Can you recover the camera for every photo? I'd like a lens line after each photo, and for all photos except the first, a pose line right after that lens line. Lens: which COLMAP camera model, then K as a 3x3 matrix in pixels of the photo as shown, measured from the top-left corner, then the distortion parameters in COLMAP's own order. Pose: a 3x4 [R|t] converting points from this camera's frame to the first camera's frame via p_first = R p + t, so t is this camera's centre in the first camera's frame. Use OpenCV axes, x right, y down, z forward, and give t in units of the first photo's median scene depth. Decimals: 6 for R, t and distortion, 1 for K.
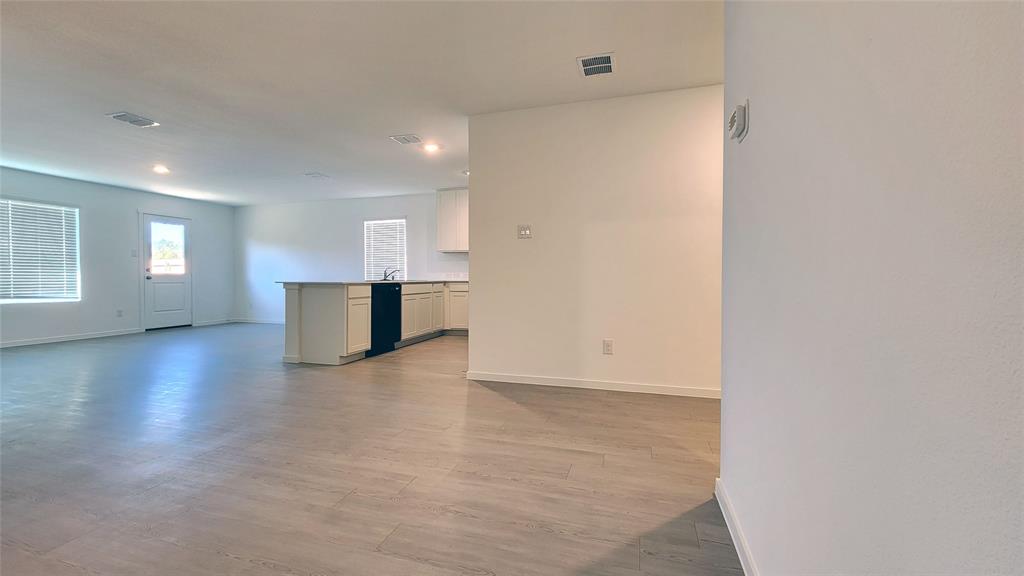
lens RADIAL K [[419.6, 0, 511.2], [0, 419.6, 286.4], [0, 0, 1]] dist [-0.001055, 0.000498]
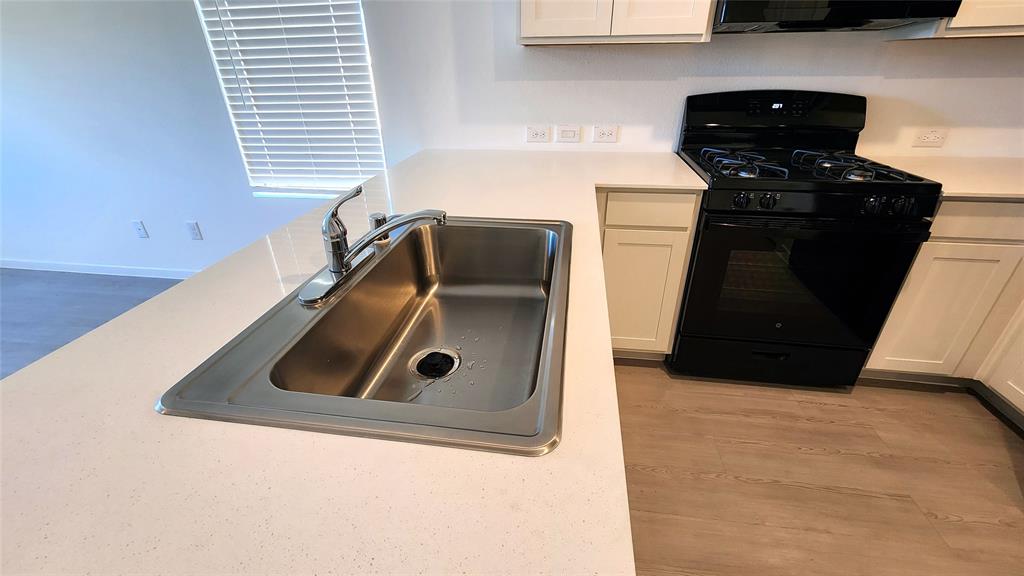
lens RADIAL K [[419.6, 0, 510.8], [0, 419.6, 284.4], [0, 0, 1]] dist [-0.001055, 0.000498]
pose [[0.988804, -0.080601, 0.125577, -0.236943], [0.016133, 0.894377, 0.447023, -0.069706], [-0.148344, -0.439993, 0.885664, 0.778553]]
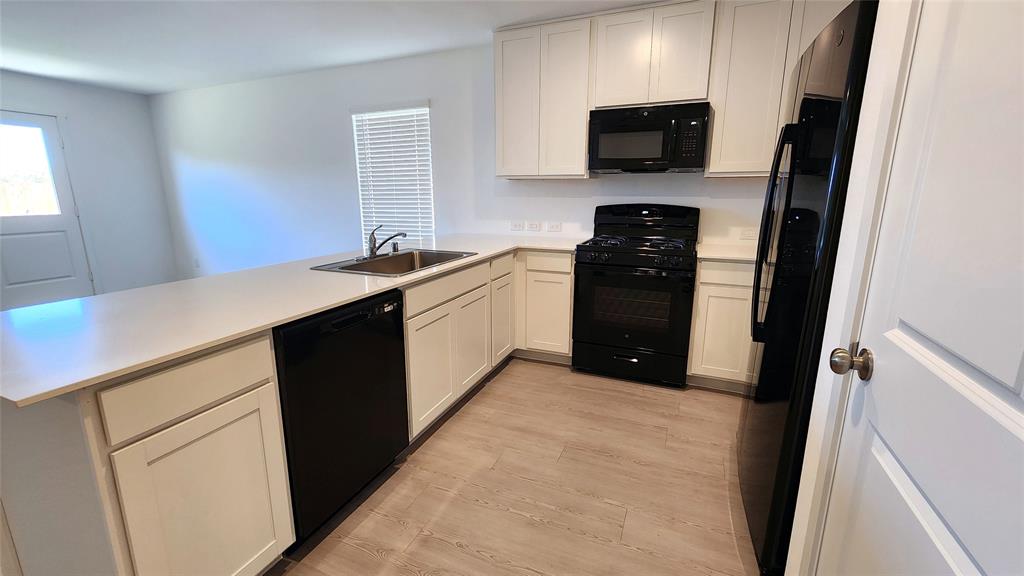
lens RADIAL K [[419.6, 0, 511.5], [0, 419.6, 286.6], [0, 0, 1]] dist [-0.001055, 0.000498]
pose [[0.994711, 0.022340, -0.100254, -0.117634], [-0.001603, 0.979318, 0.202320, -0.061883], [0.102701, -0.201089, 0.974174, 0.562407]]
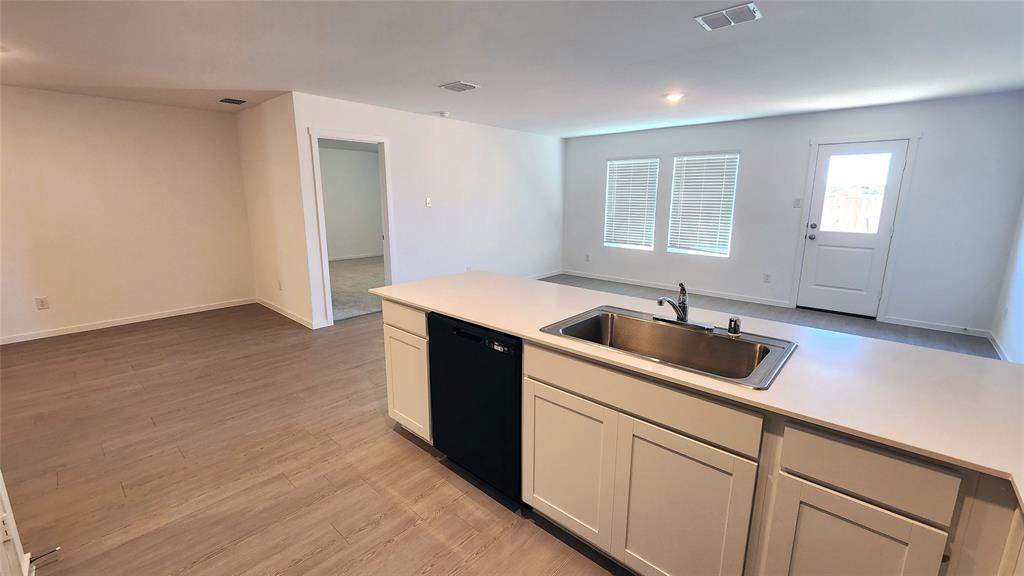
lens RADIAL K [[419.6, 0, 507.5], [0, 419.6, 282.6], [0, 0, 1]] dist [-0.001055, 0.000498]
pose [[-0.419762, 0.184242, -0.888738, 0.009273], [-0.026470, 0.976279, 0.214892, -0.094621], [0.907248, 0.113729, -0.404928, 0.914636]]
